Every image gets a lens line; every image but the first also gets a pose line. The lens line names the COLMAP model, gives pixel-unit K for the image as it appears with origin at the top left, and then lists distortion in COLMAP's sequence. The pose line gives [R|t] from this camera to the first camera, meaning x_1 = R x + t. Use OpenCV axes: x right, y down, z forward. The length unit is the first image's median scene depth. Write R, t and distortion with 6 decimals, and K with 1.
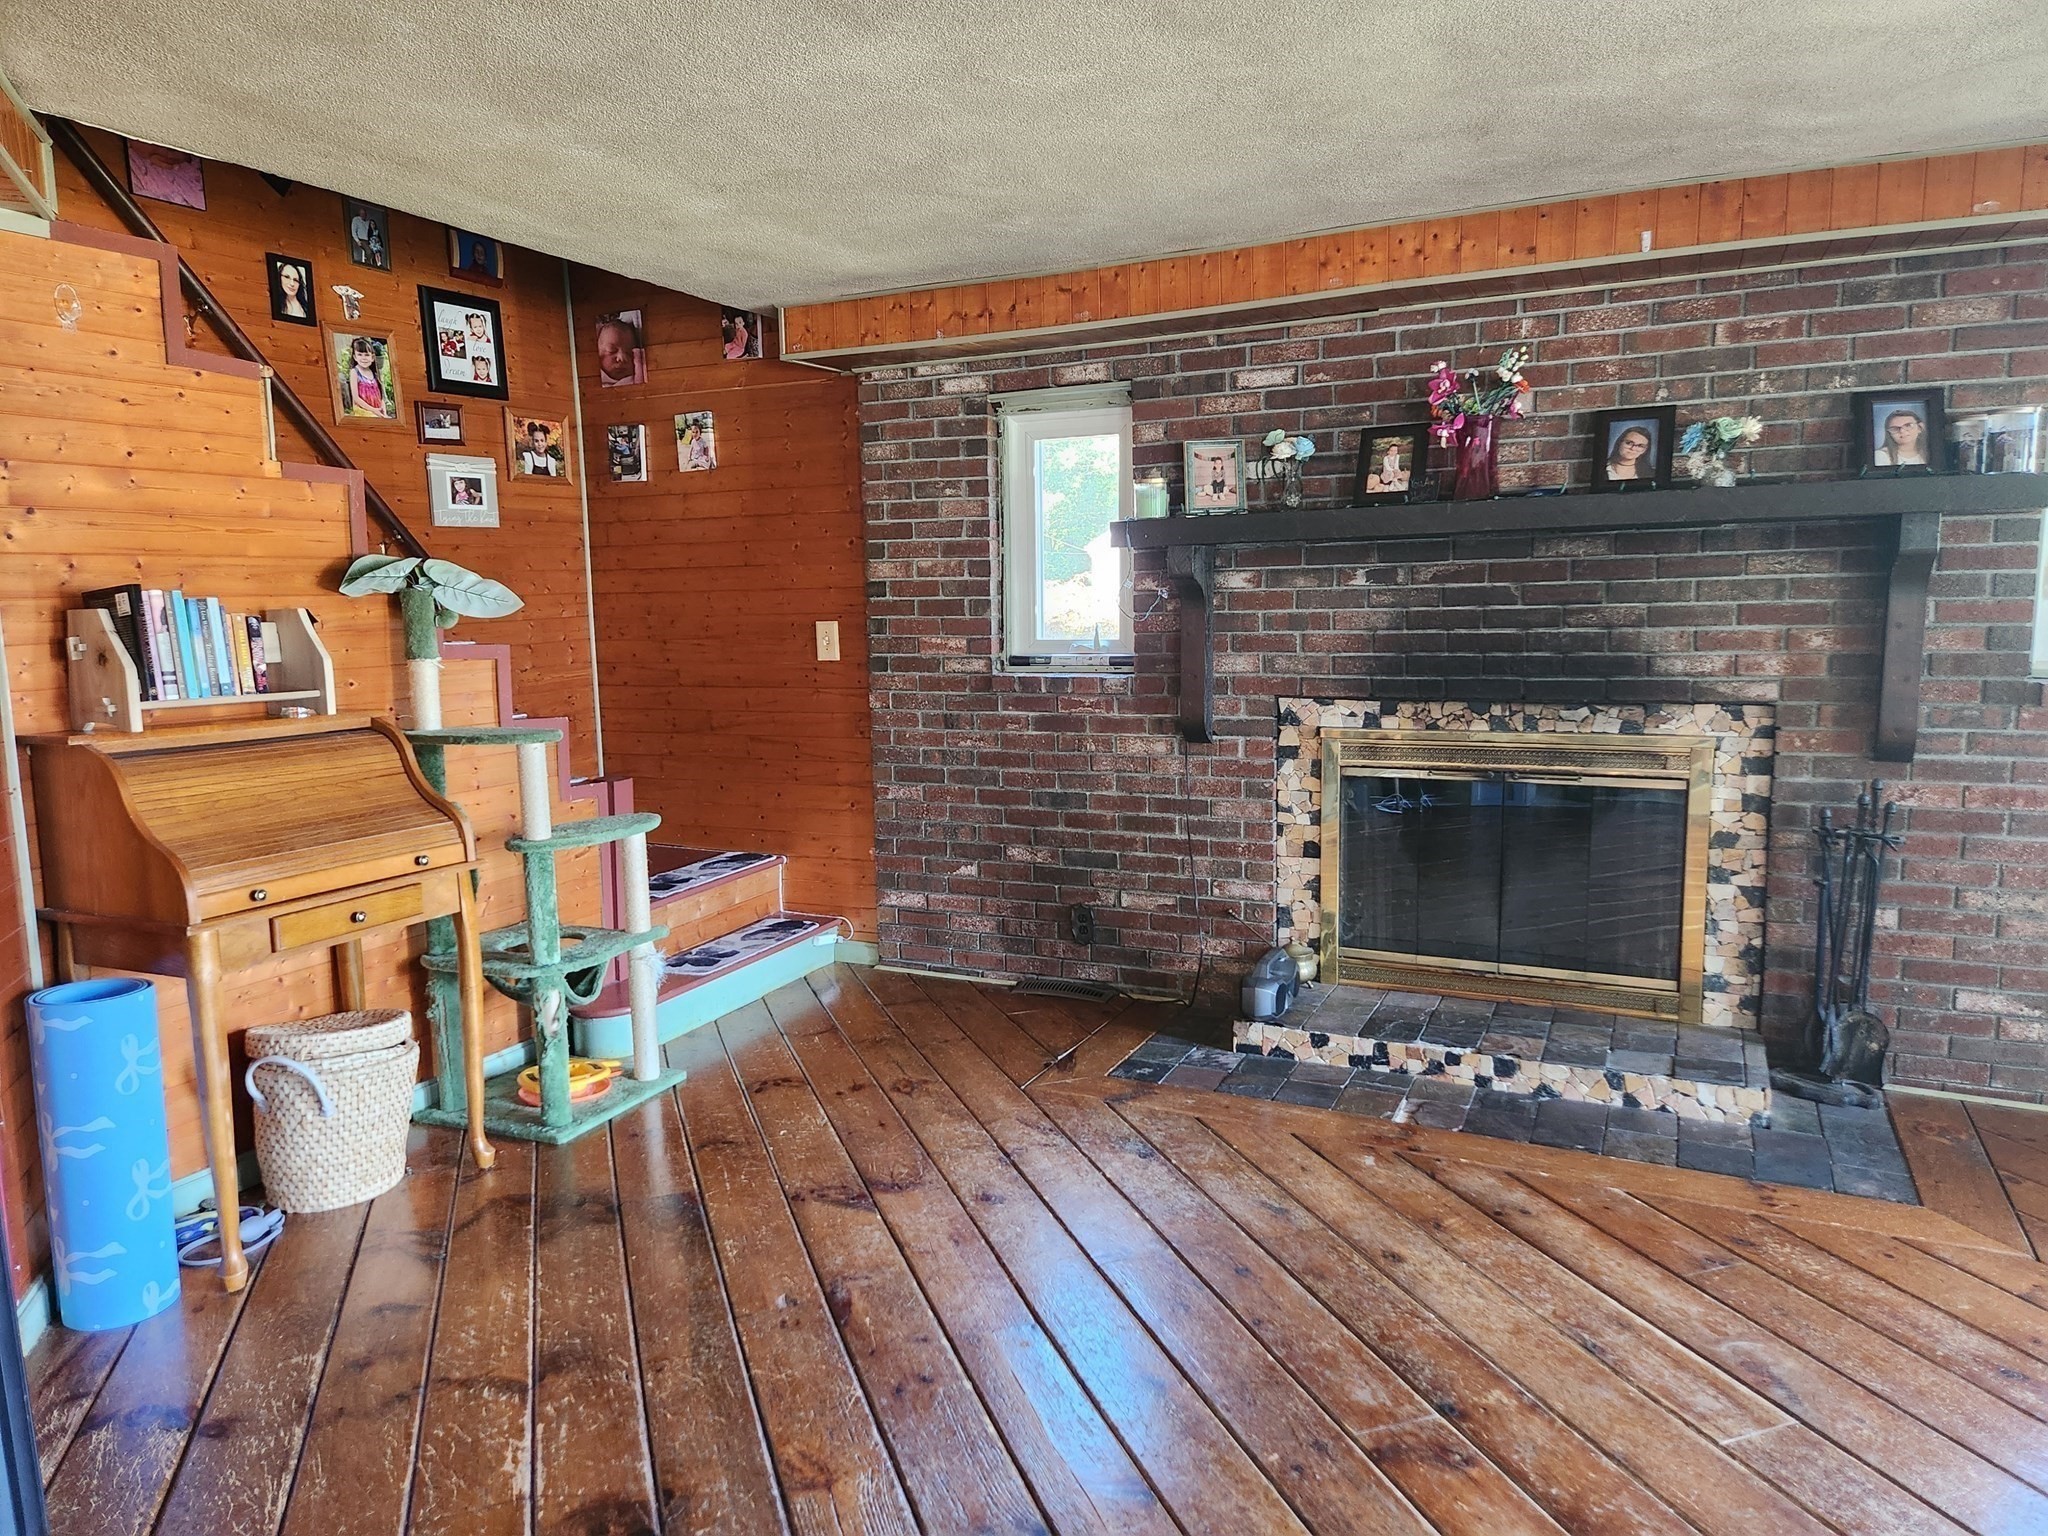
lens RADIAL K [[1349.3, 0, 1036.0], [0, 1349.3, 773.8], [0, 0, 1]] dist [0.075795, -0.066880]
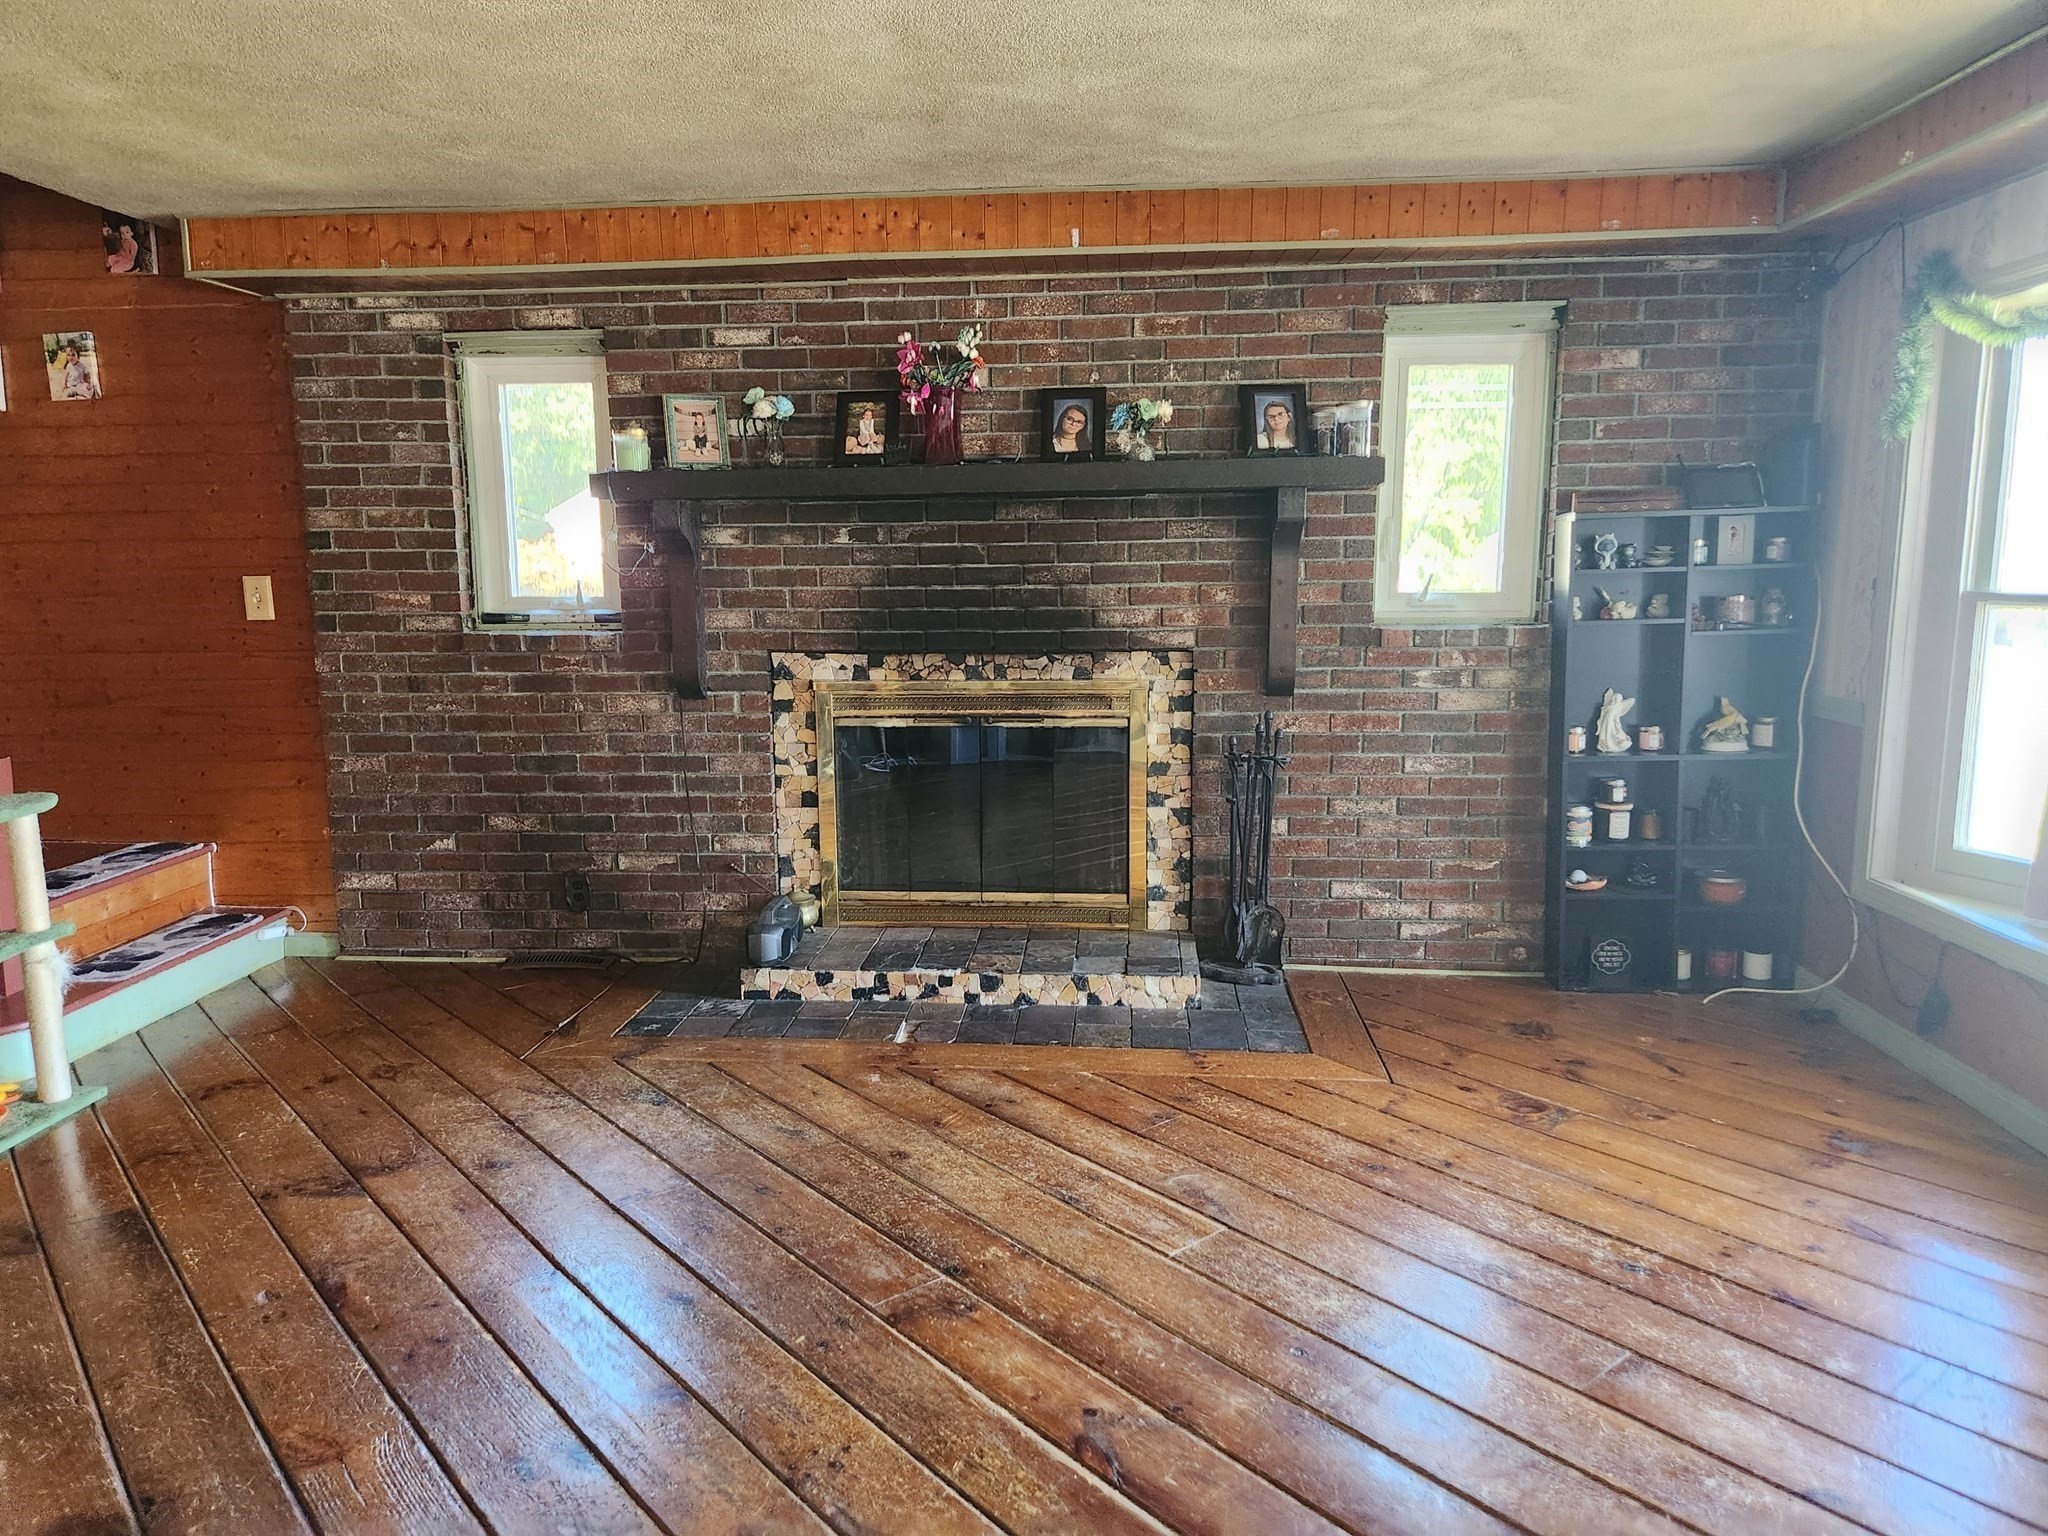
lens RADIAL K [[1349.3, 0, 1011.3], [0, 1349.3, 764.9], [0, 0, 1]] dist [0.075795, -0.066880]
pose [[0.936441, -0.044358, 0.348009, -0.011855], [0.039774, 0.999002, 0.020309, 0.016823], [-0.348562, -0.005176, 0.937271, -0.028172]]
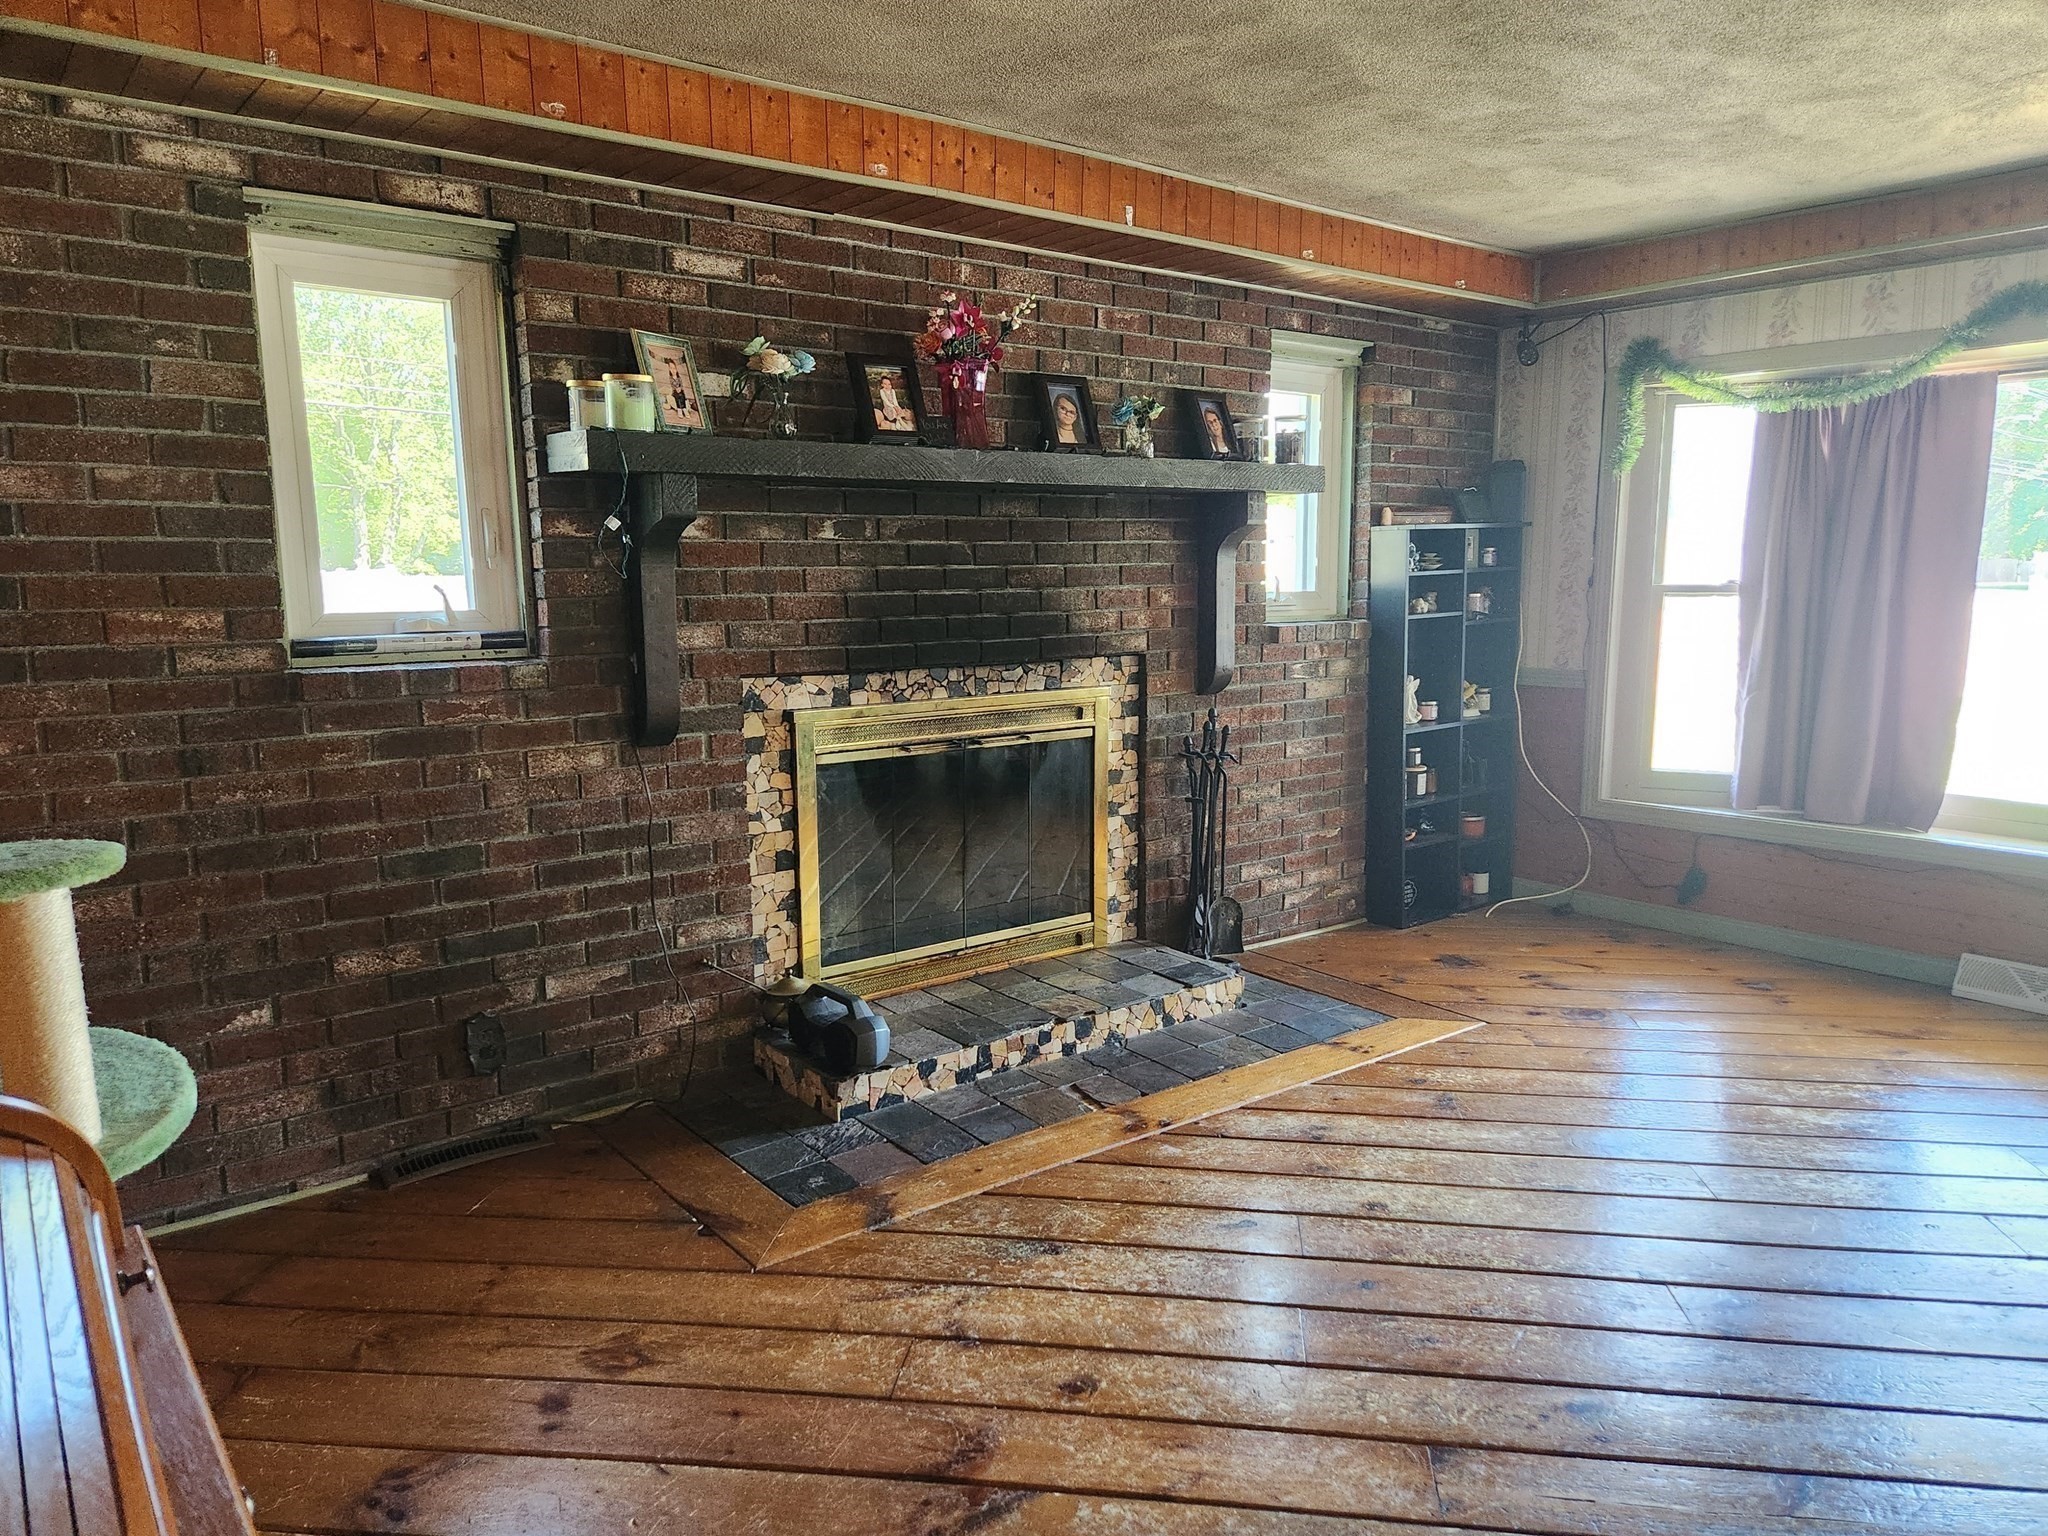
lens RADIAL K [[1349.3, 0, 1027.6], [0, 1349.3, 767.5], [0, 0, 1]] dist [0.075795, -0.066880]
pose [[0.463379, -0.115286, 0.878629, -0.494355], [0.120086, 0.990525, 0.066636, -0.041085], [-0.877986, 0.074634, 0.472832, 0.529910]]
